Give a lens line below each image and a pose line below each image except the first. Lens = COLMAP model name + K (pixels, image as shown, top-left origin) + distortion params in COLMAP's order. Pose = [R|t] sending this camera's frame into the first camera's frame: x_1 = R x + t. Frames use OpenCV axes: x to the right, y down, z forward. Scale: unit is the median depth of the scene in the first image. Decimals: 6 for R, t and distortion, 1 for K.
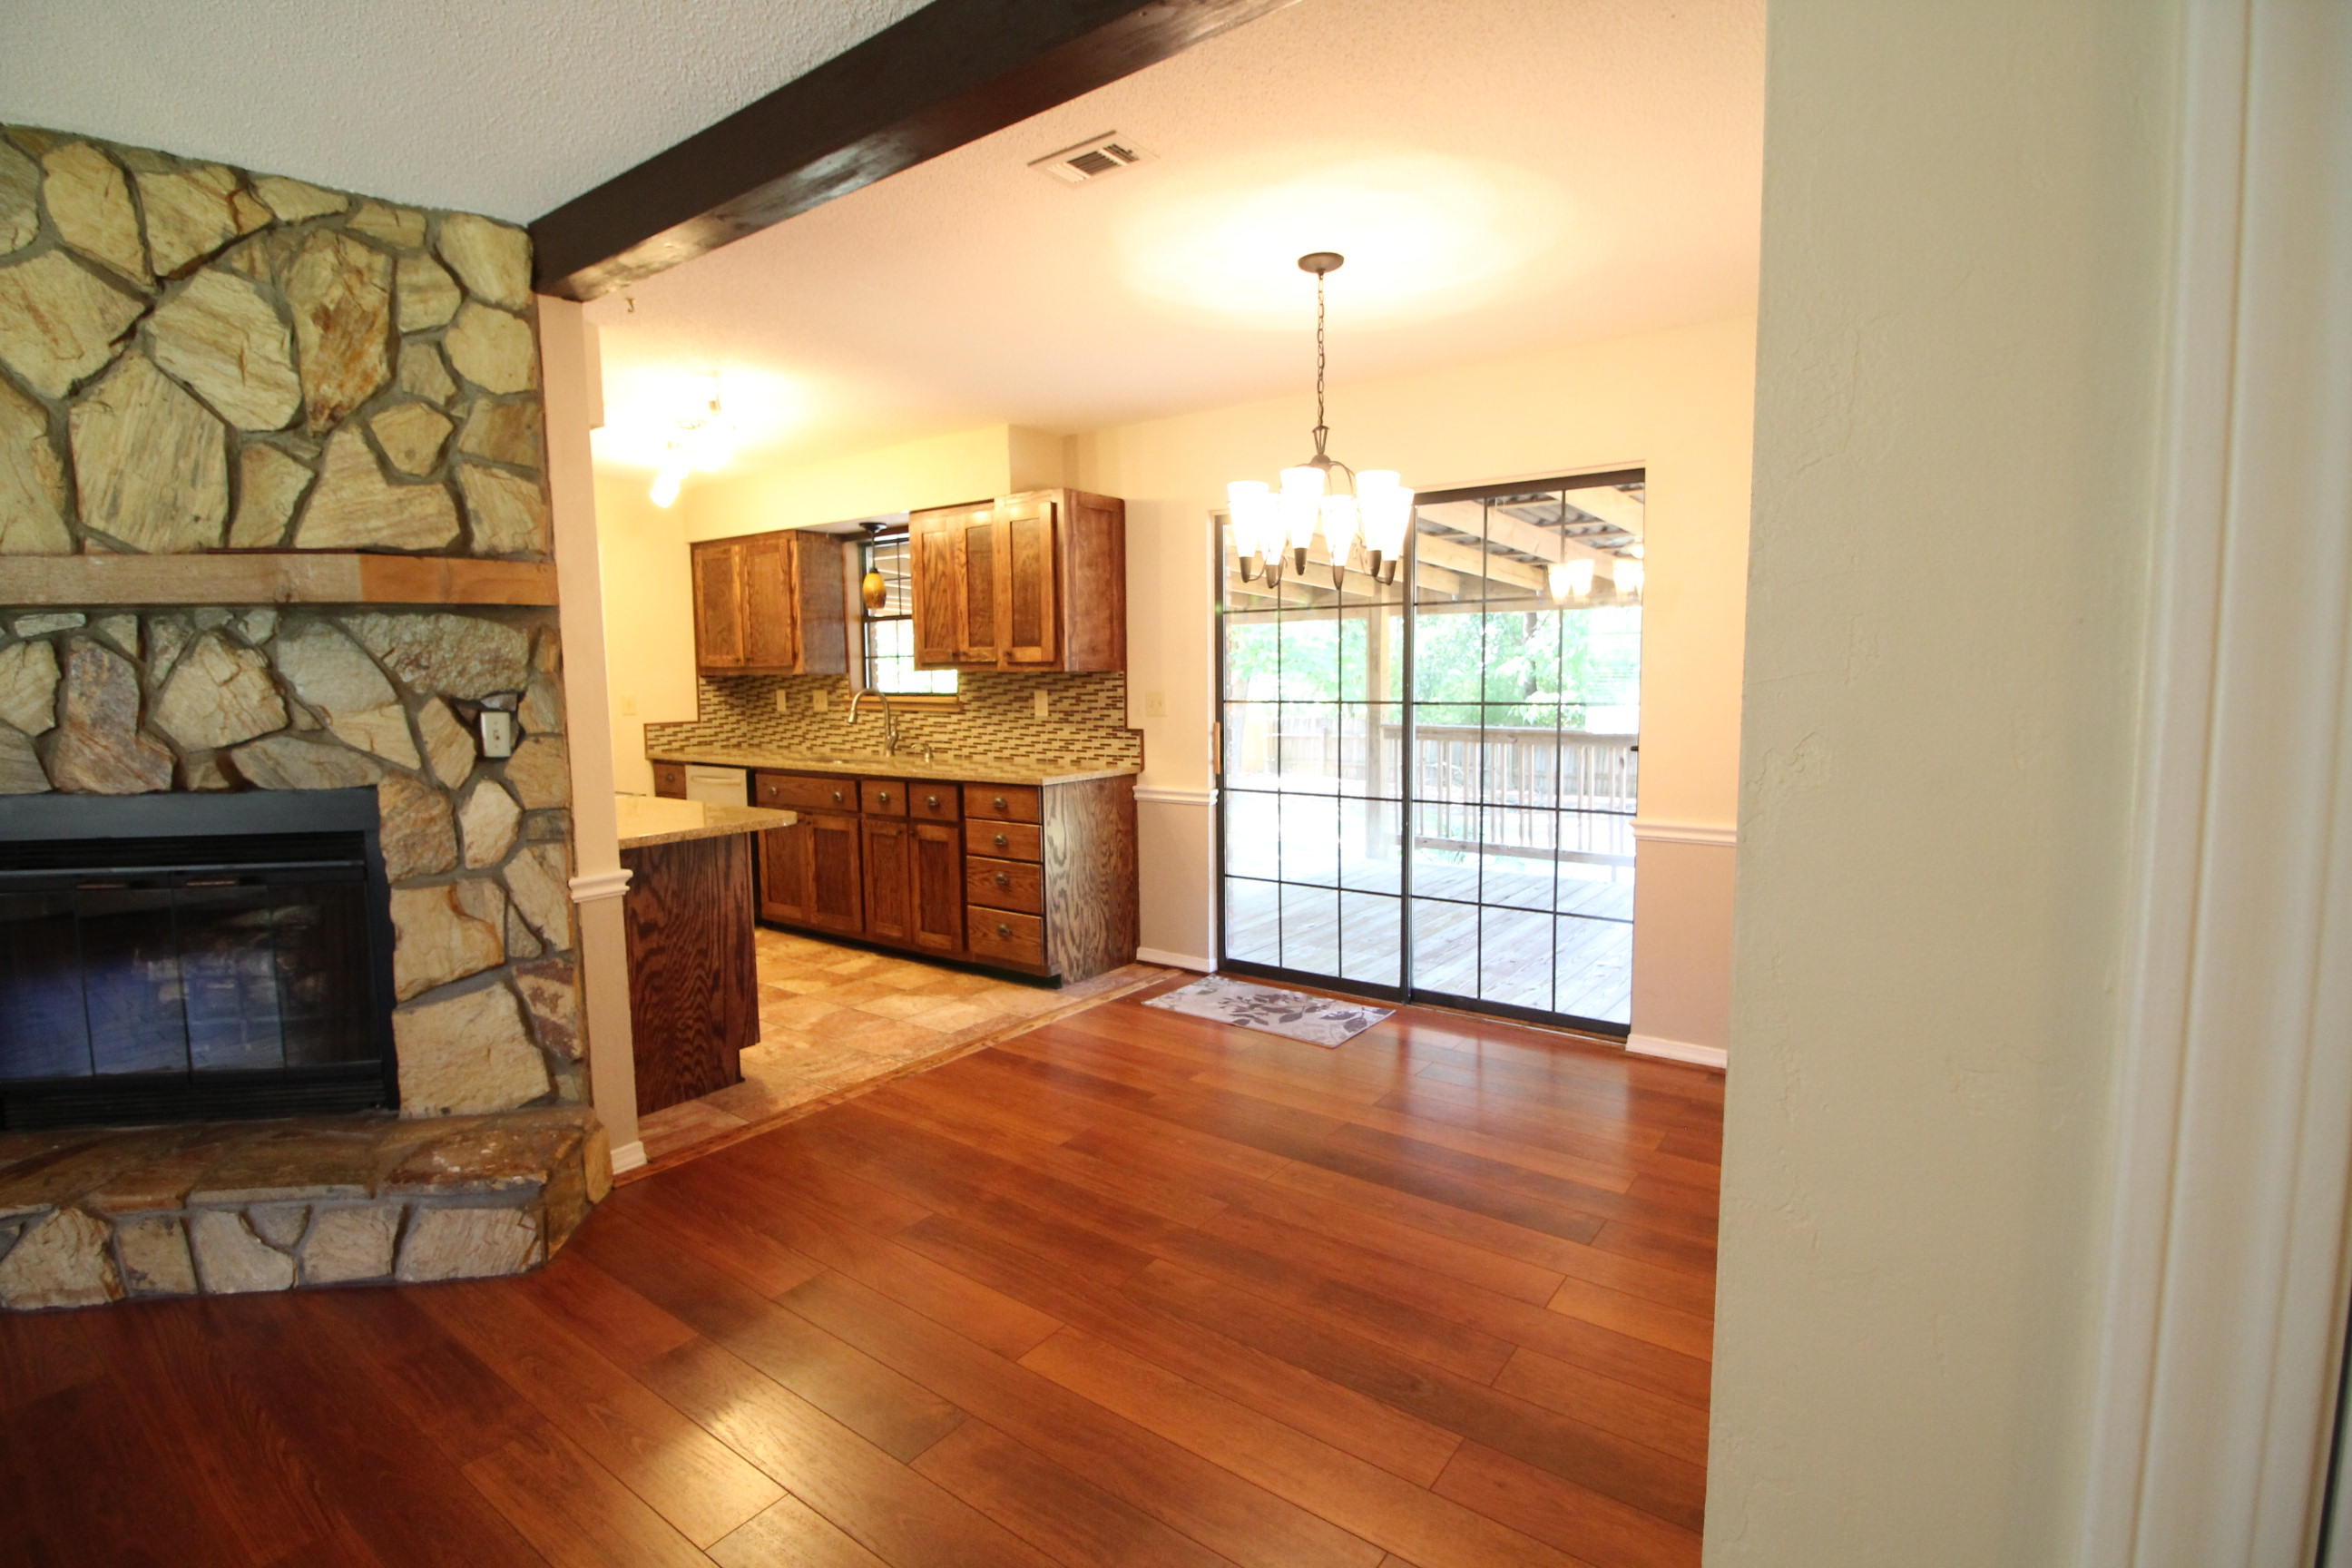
lens RADIAL K [[1093.7, 0, 1180.4], [0, 1093.7, 772.3], [0, 0, 1]] dist [-0.002078, -0.011775]
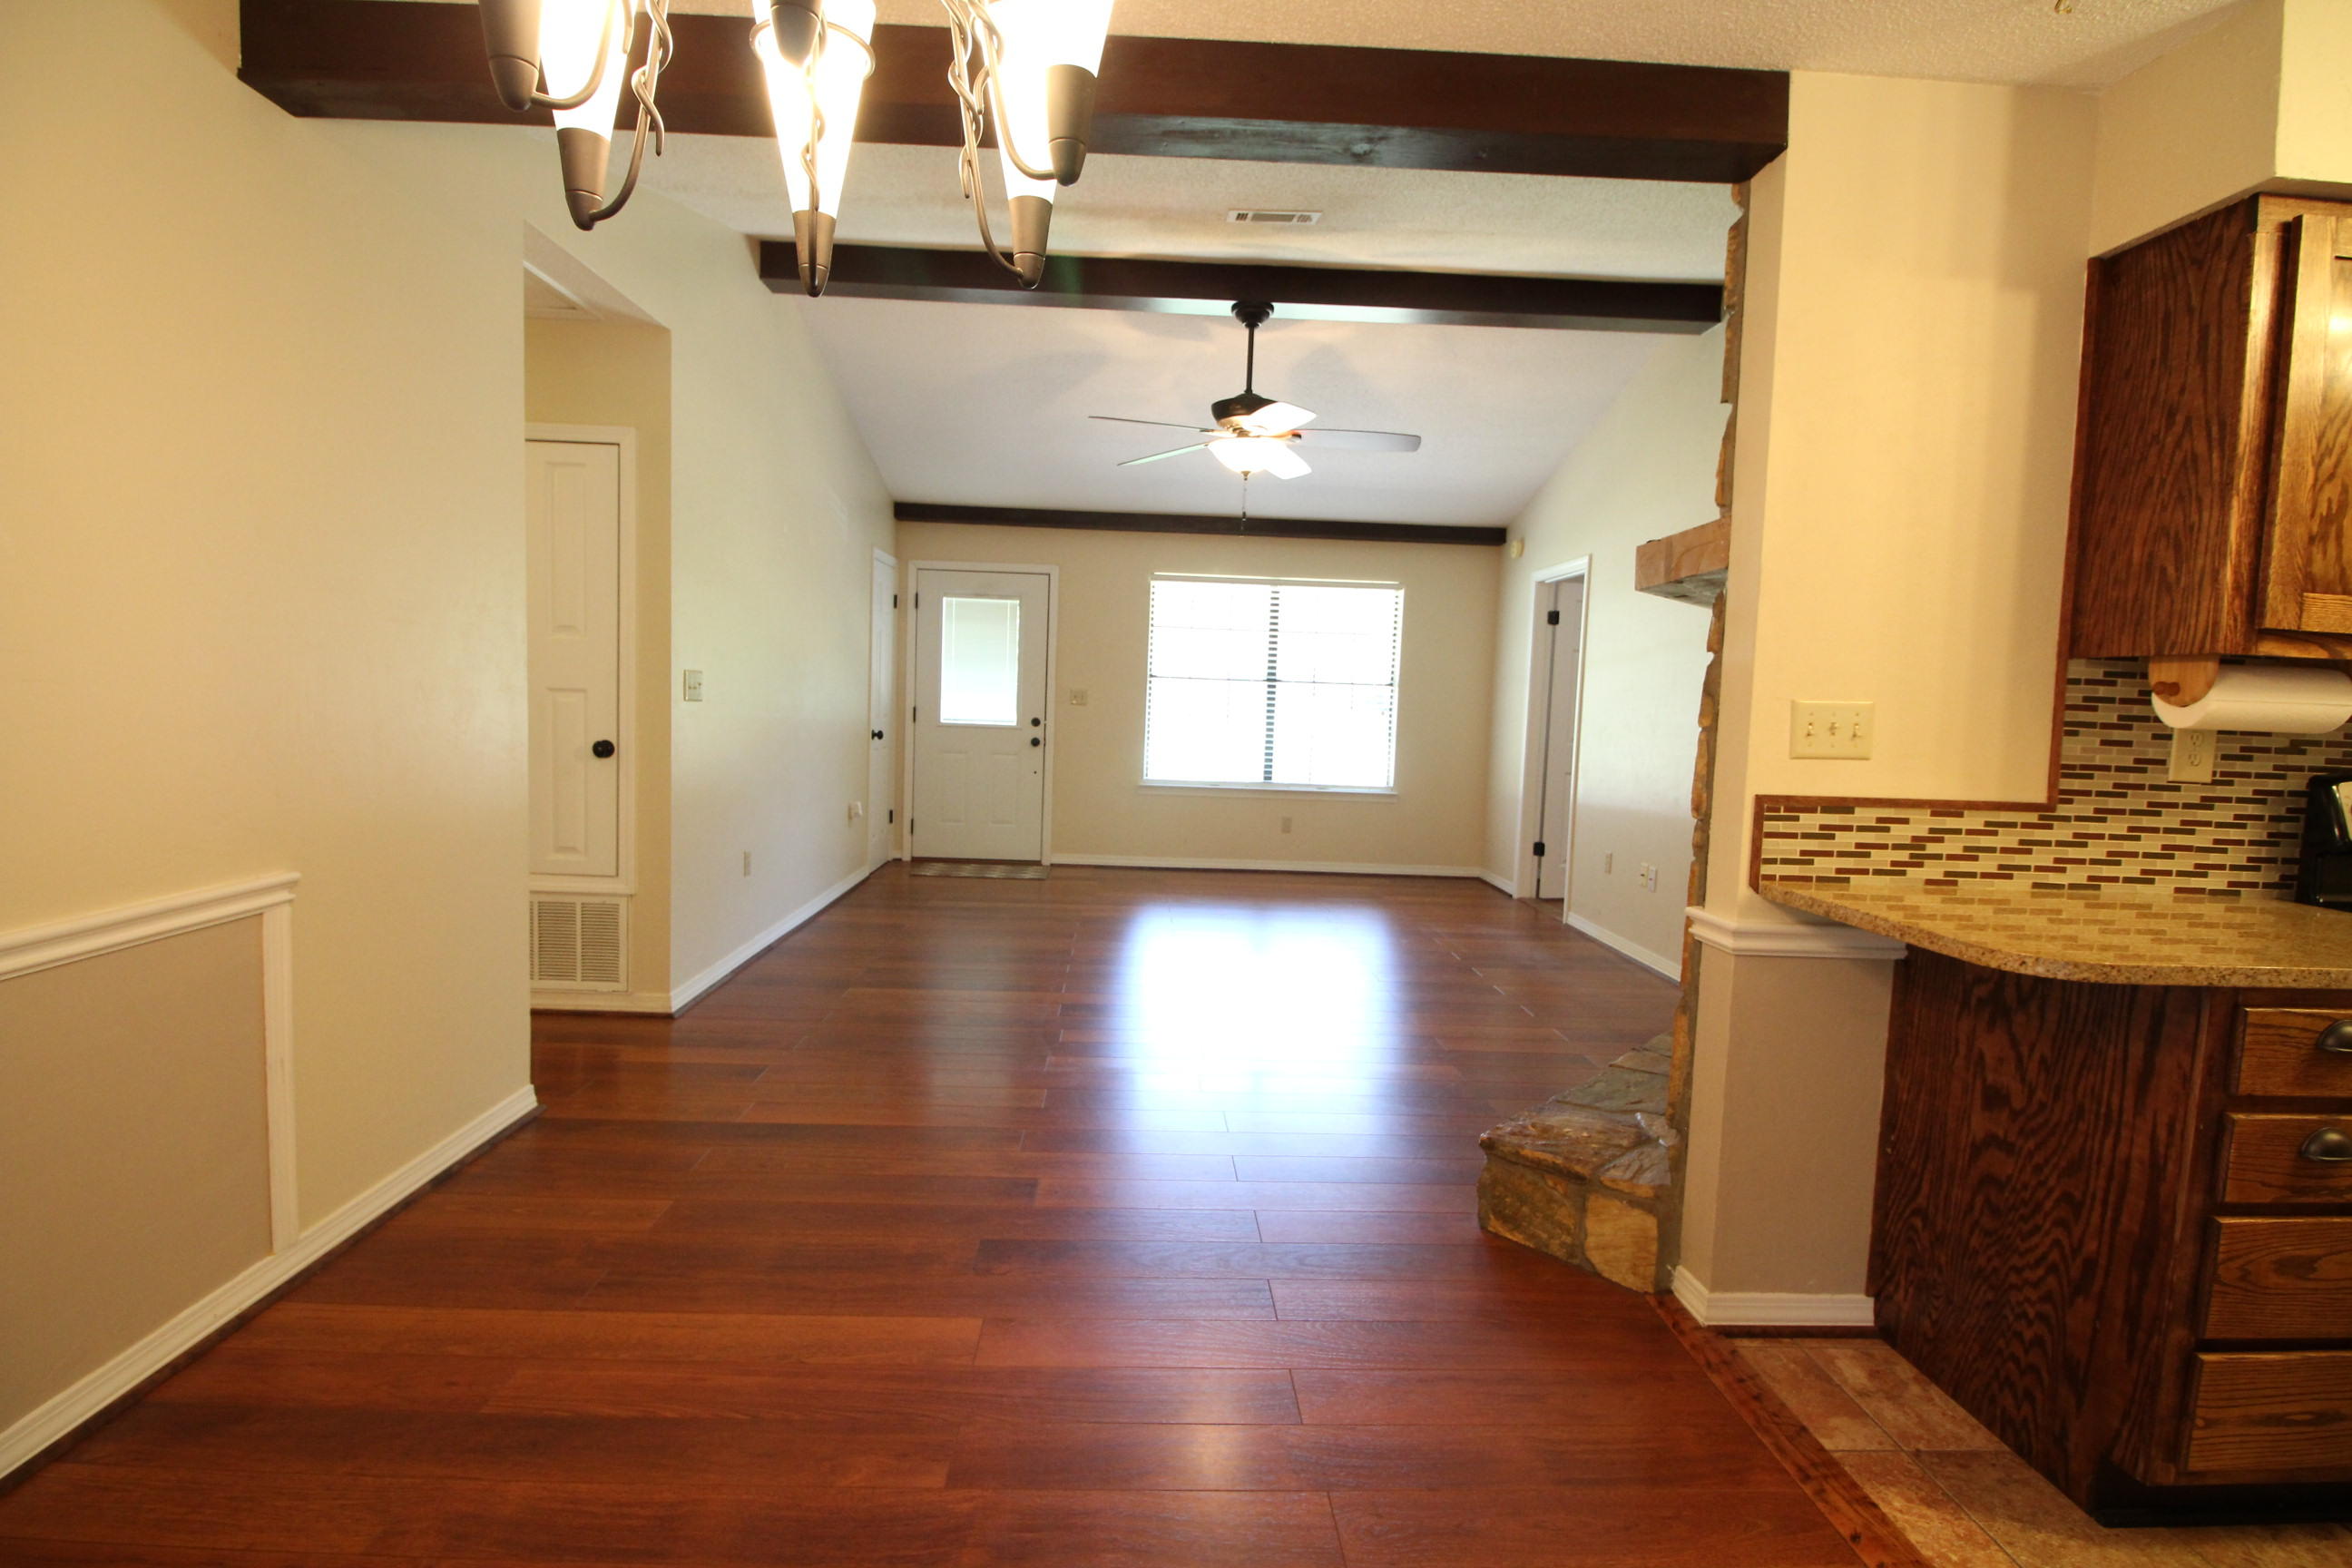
lens RADIAL K [[1093.7, 0, 1173.2], [0, 1093.7, 775.6], [0, 0, 1]] dist [-0.002078, -0.011775]
pose [[-0.786572, 0.027992, -0.616864, 0.144877], [-0.083650, 0.984933, 0.151357, -0.053371], [0.611807, 0.170653, -0.772379, 0.828018]]
